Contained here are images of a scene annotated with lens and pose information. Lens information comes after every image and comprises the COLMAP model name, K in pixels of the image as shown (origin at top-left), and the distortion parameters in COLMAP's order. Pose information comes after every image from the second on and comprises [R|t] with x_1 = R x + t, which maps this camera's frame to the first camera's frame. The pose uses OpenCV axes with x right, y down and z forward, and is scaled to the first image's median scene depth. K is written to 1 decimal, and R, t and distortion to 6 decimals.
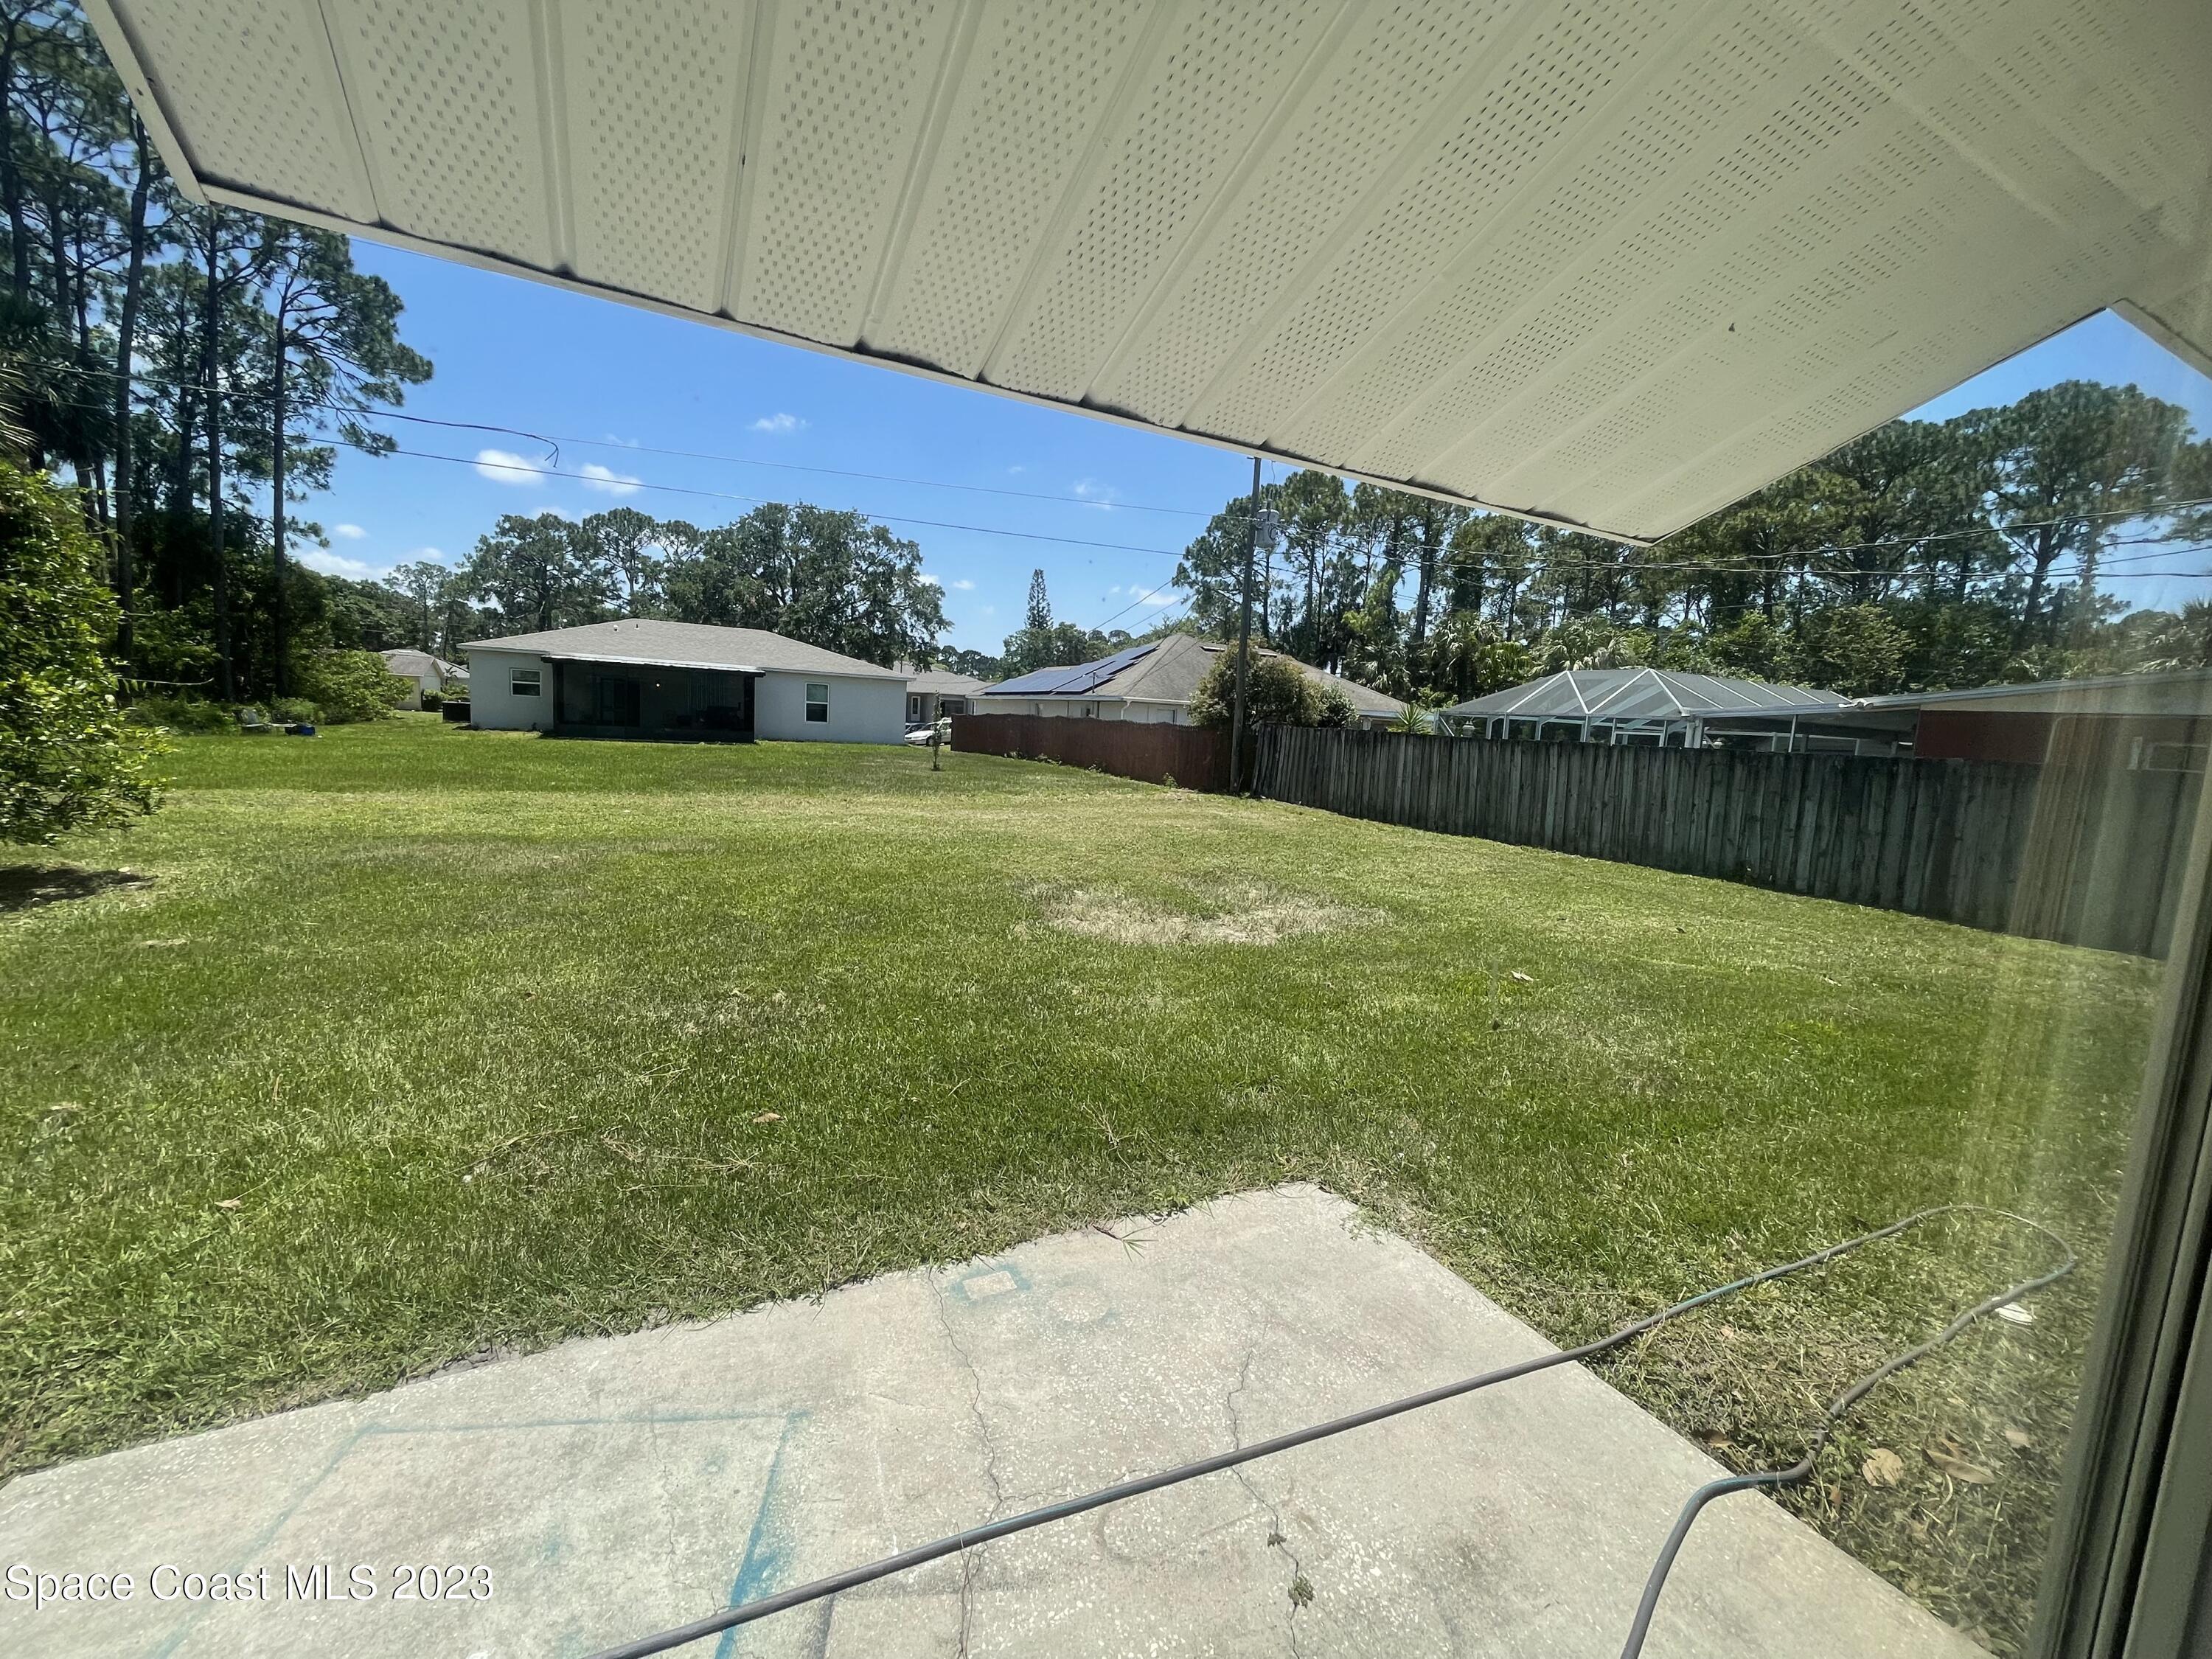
lens RADIAL K [[907.0, 0, 1081.5], [0, 907.0, 822.5], [0, 0, 1]] dist [0.001609, -0.000584]
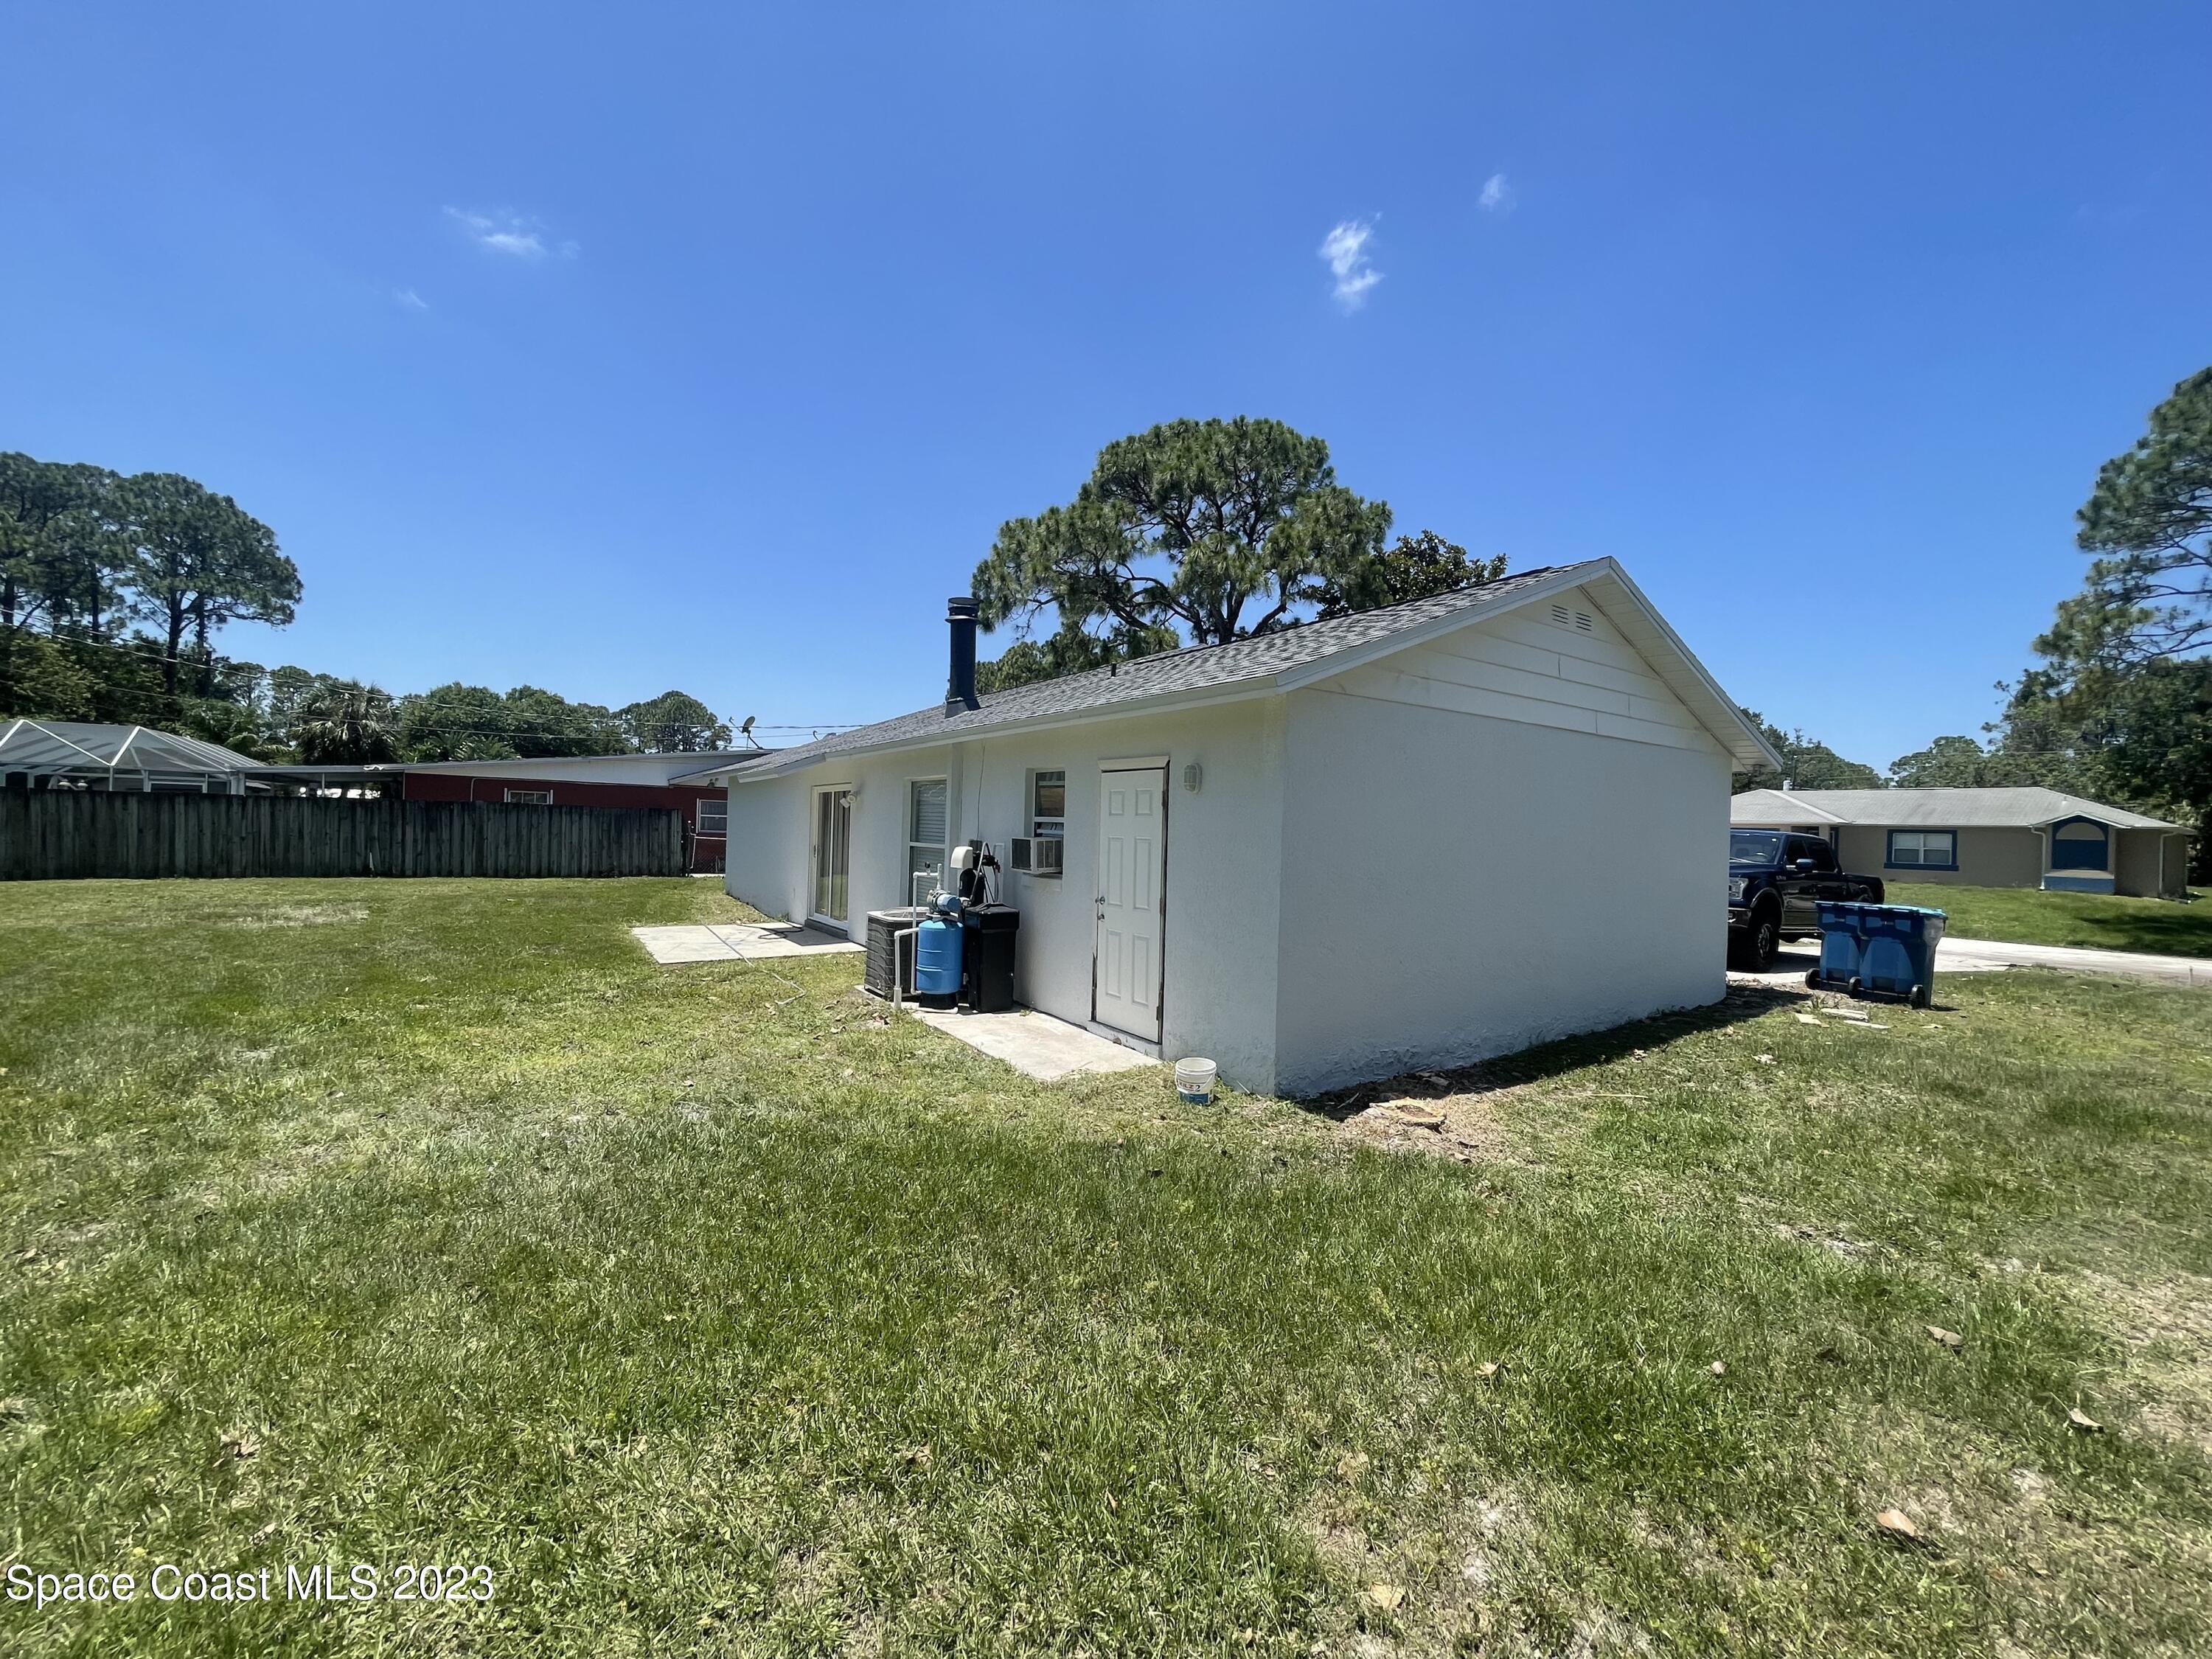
lens RADIAL K [[896.8, 0, 1101.9], [0, 896.8, 828.6], [0, 0, 1]] dist [-0.001935, -0.000213]
pose [[-0.118460, -0.059676, 0.991164, -0.273136], [0.076164, 0.994706, 0.068992, -0.008693], [-0.990033, 0.083663, -0.113288, -0.040693]]
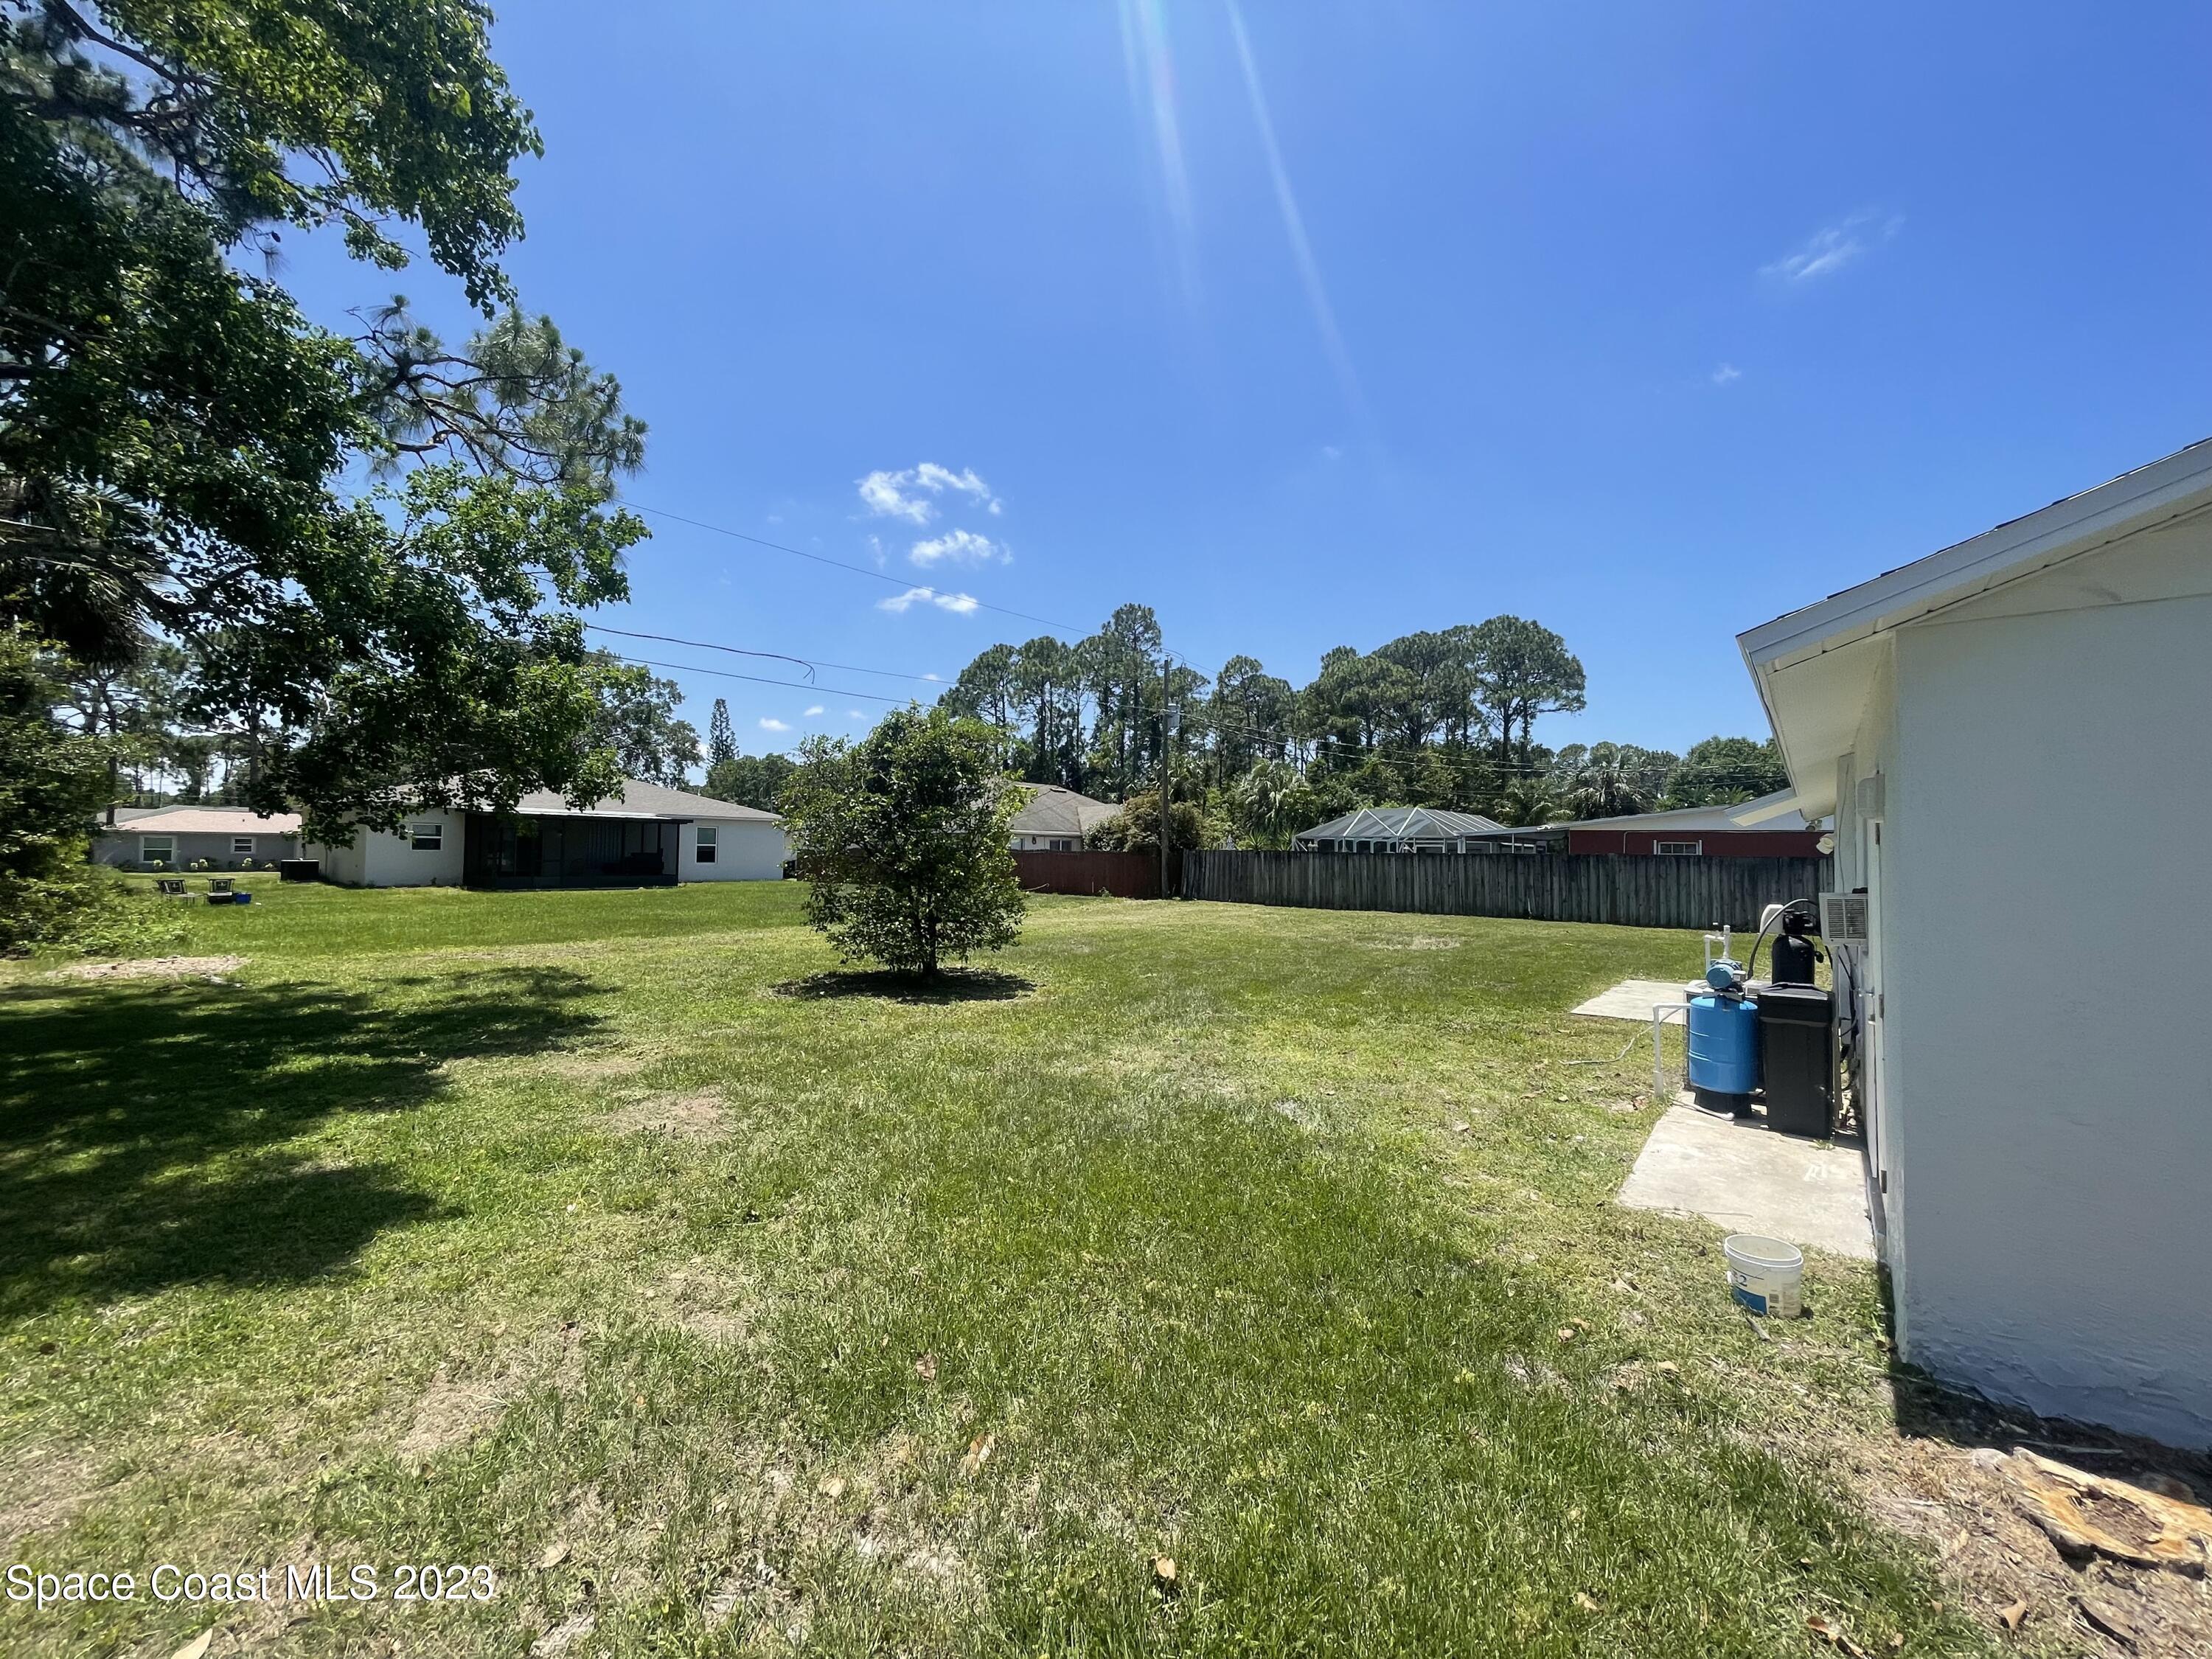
lens RADIAL K [[893.7, 0, 1098.4], [0, 893.7, 822.2], [0, 0, 1]] dist [0.002140, 0.000066]
pose [[0.914528, -0.031338, 0.403307, -0.240471], [0.083892, 0.990012, -0.113304, -0.000616], [-0.395728, 0.137454, 0.908023, -0.116338]]
